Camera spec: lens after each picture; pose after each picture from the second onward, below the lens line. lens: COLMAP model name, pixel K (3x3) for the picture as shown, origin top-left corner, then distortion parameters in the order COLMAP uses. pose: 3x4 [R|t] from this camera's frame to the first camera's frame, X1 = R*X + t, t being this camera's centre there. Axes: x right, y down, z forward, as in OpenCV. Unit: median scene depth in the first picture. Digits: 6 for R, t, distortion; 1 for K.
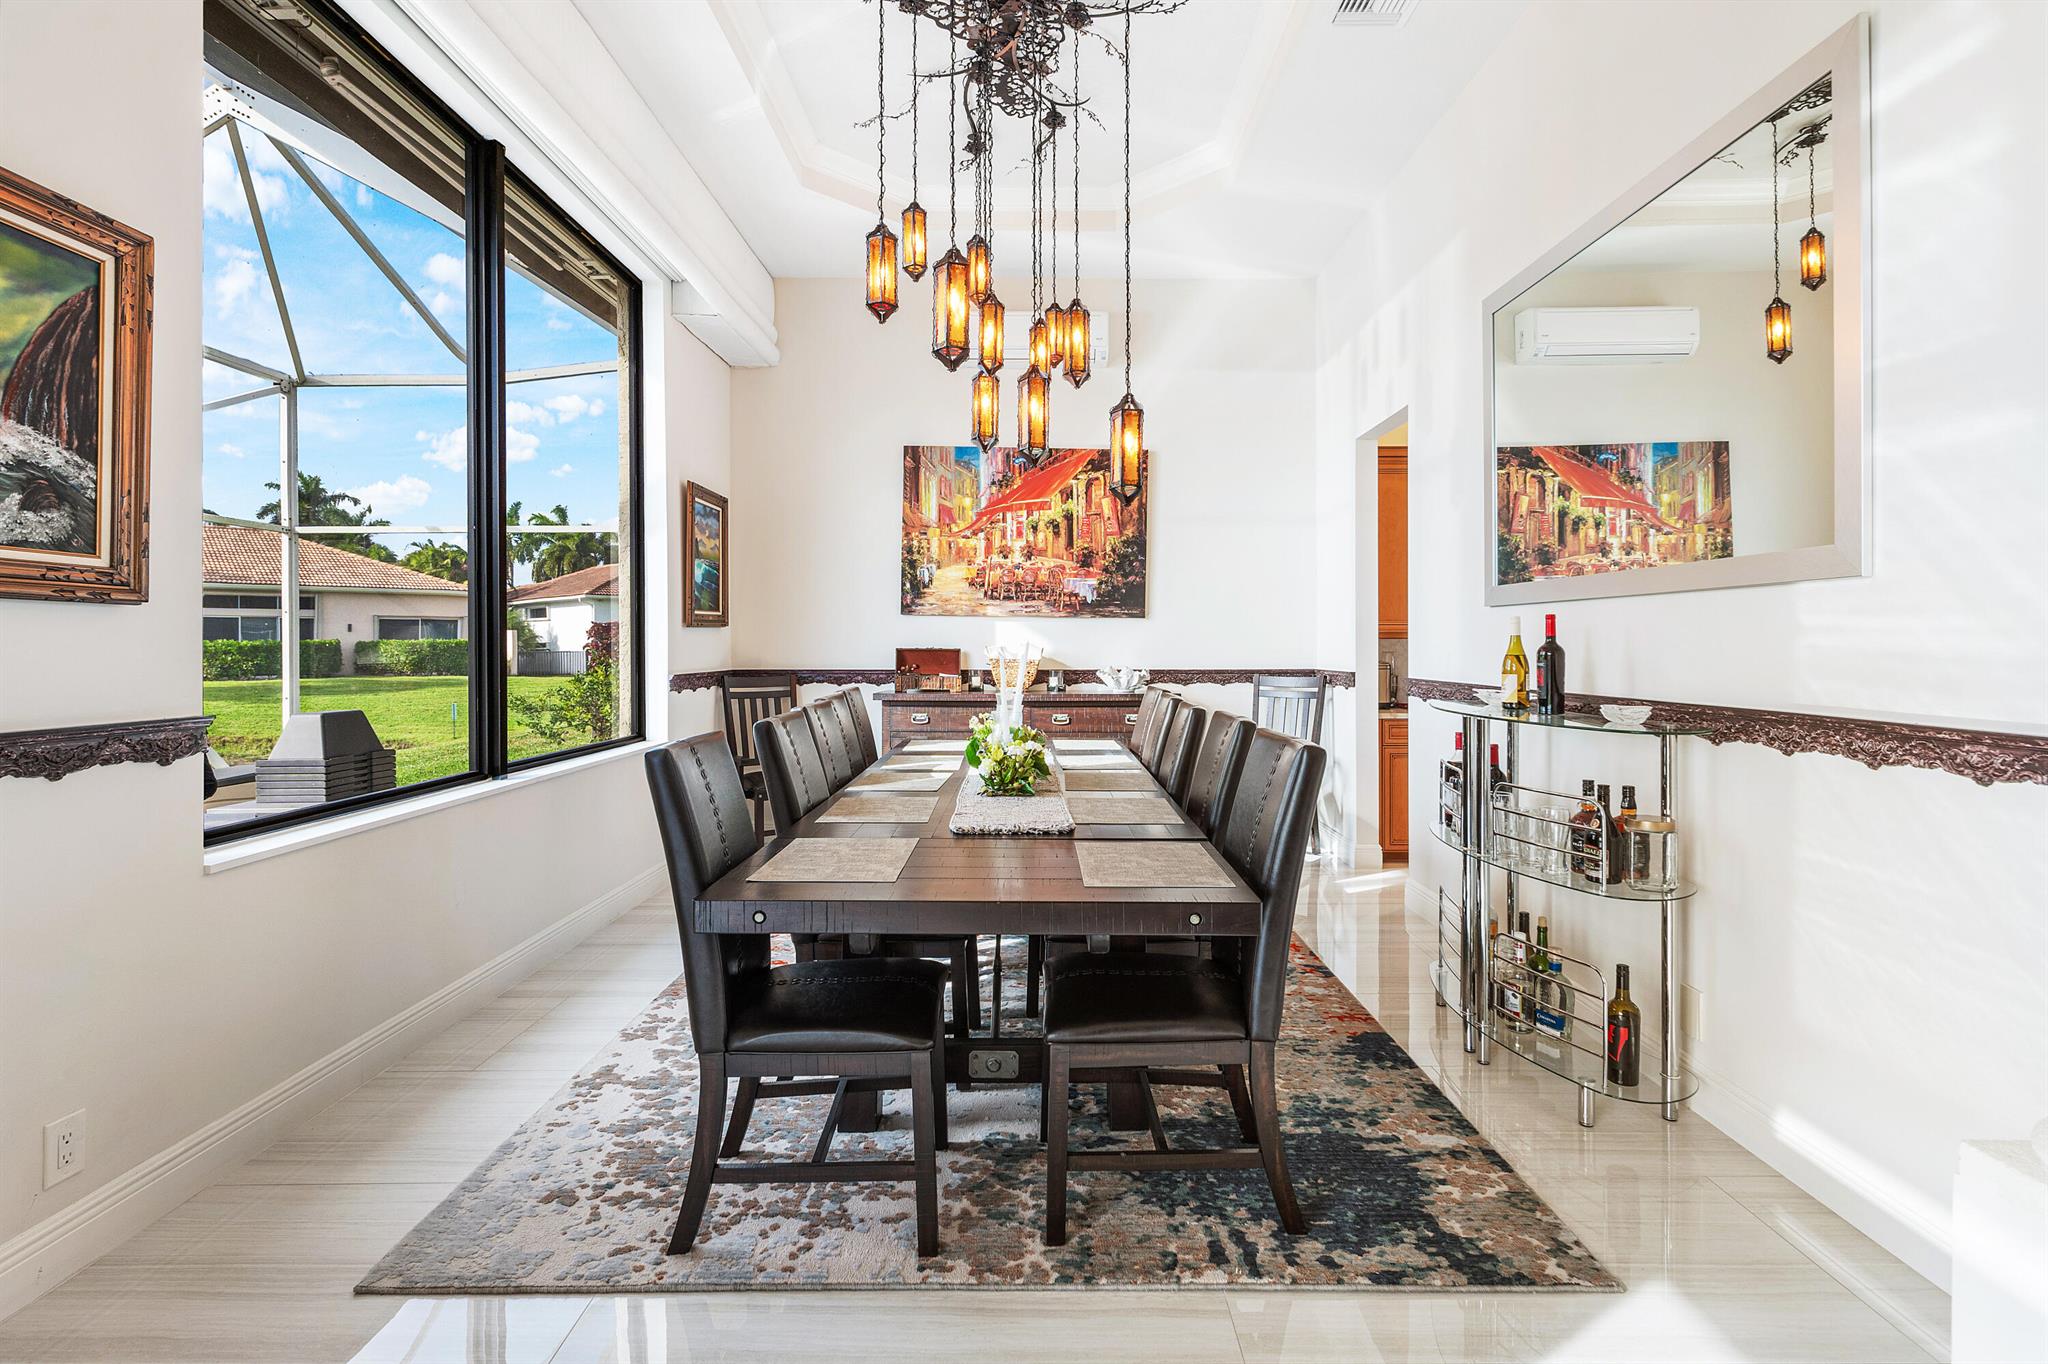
lens RADIAL K [[1001.5, 0, 1037.2], [0, 1001.5, 636.6], [0, 0, 1]] dist [0.005206, -0.000499]
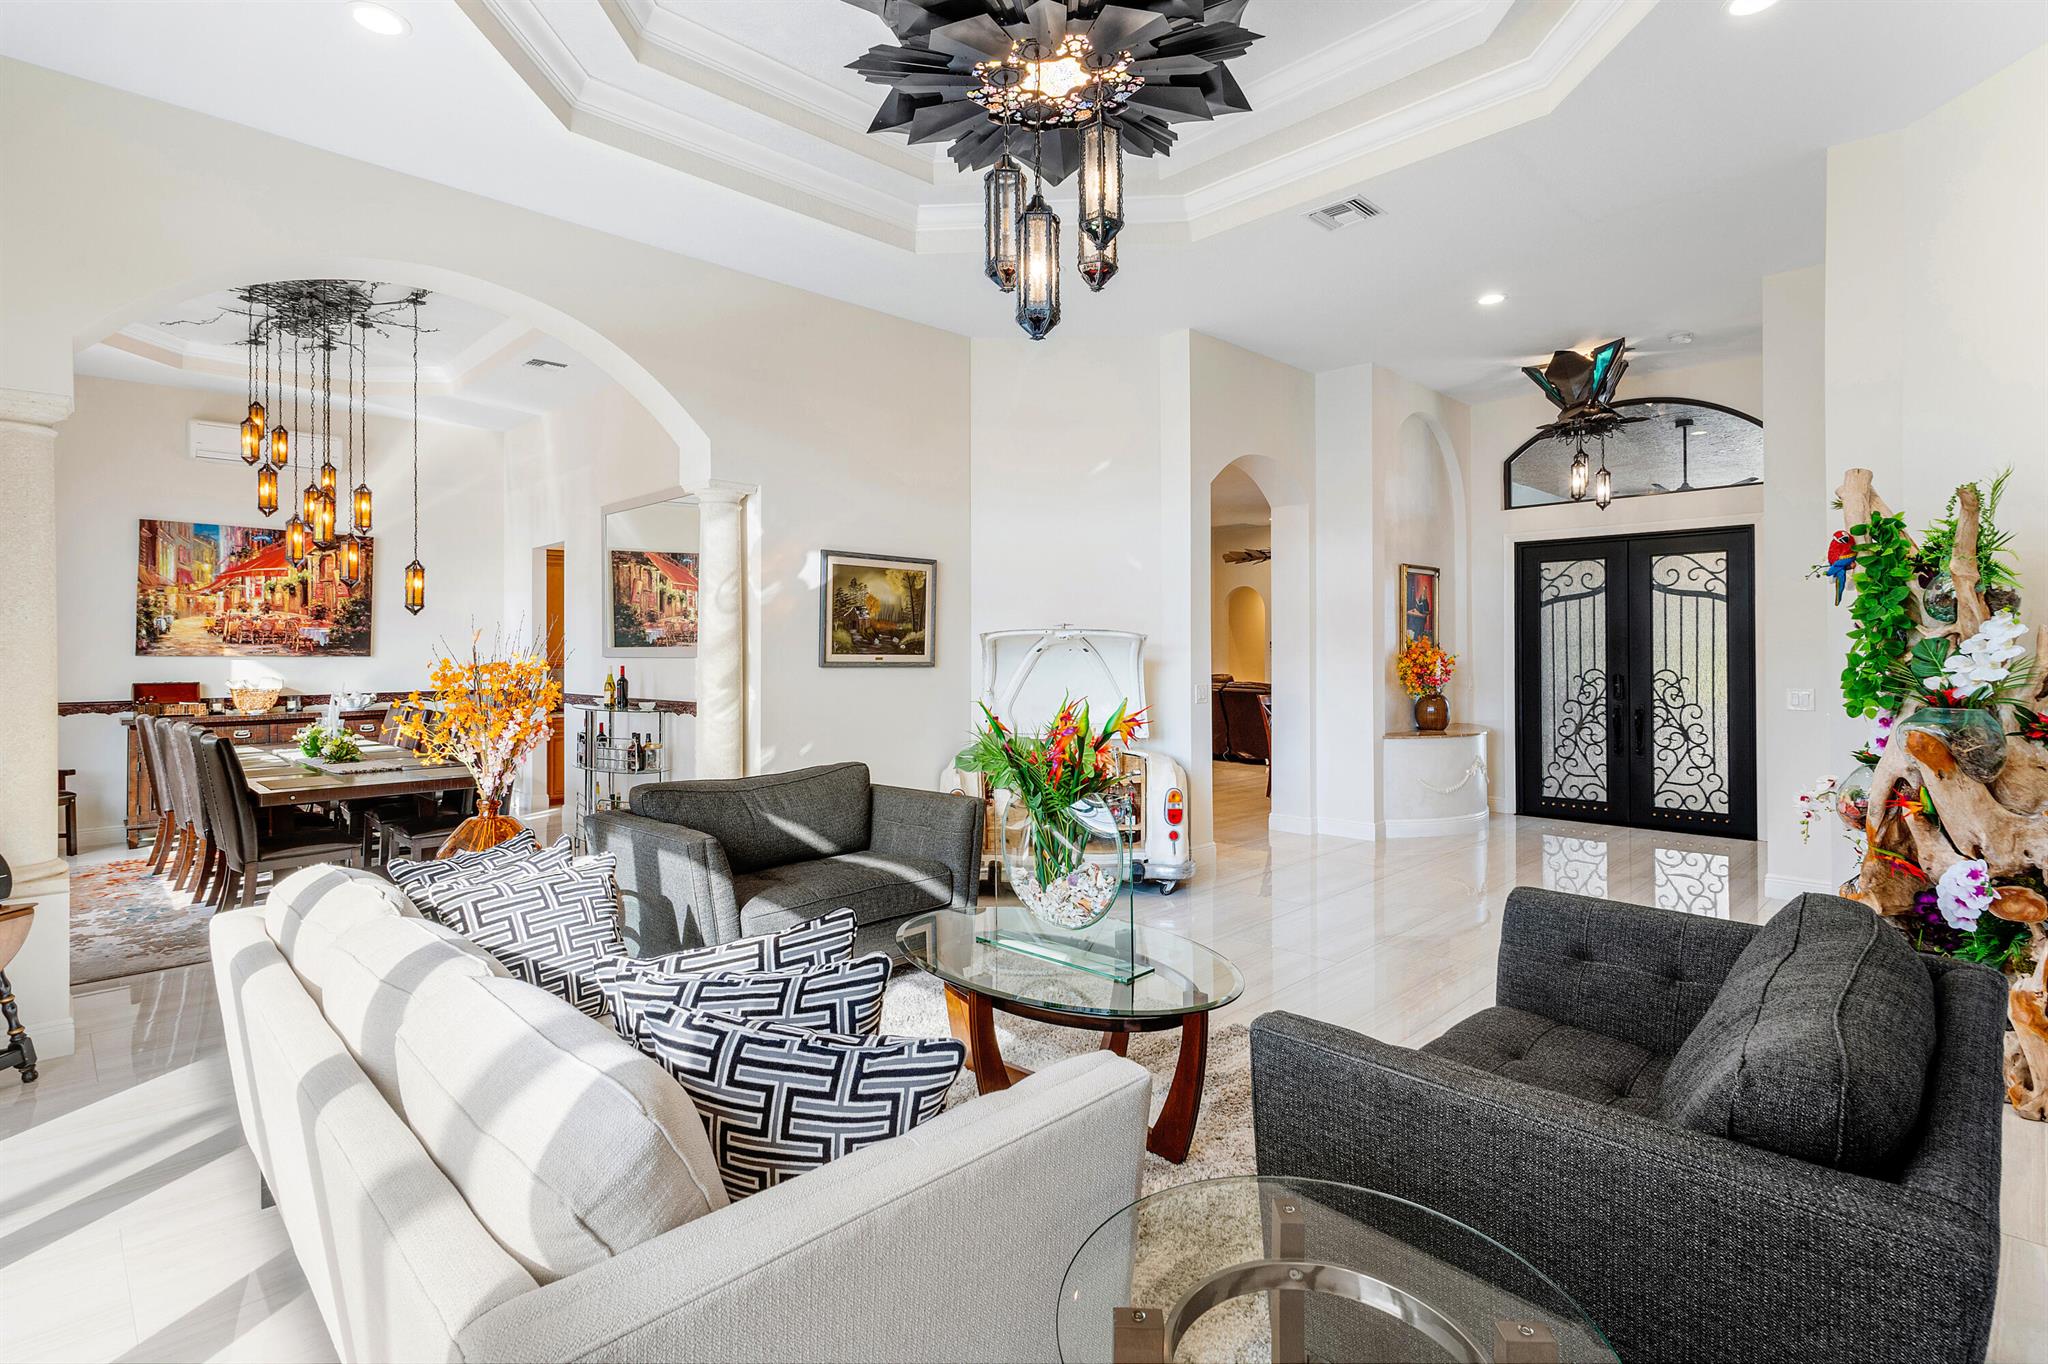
lens RADIAL K [[1001.5, 0, 1046.5], [0, 1001.5, 644.7], [0, 0, 1]] dist [0.005206, -0.000499]
pose [[0.705754, -0.000657, 0.708457, -0.221922], [0.001541, 0.999999, -0.000607, -0.032957], [-0.708455, 0.001520, 0.705754, -0.668602]]
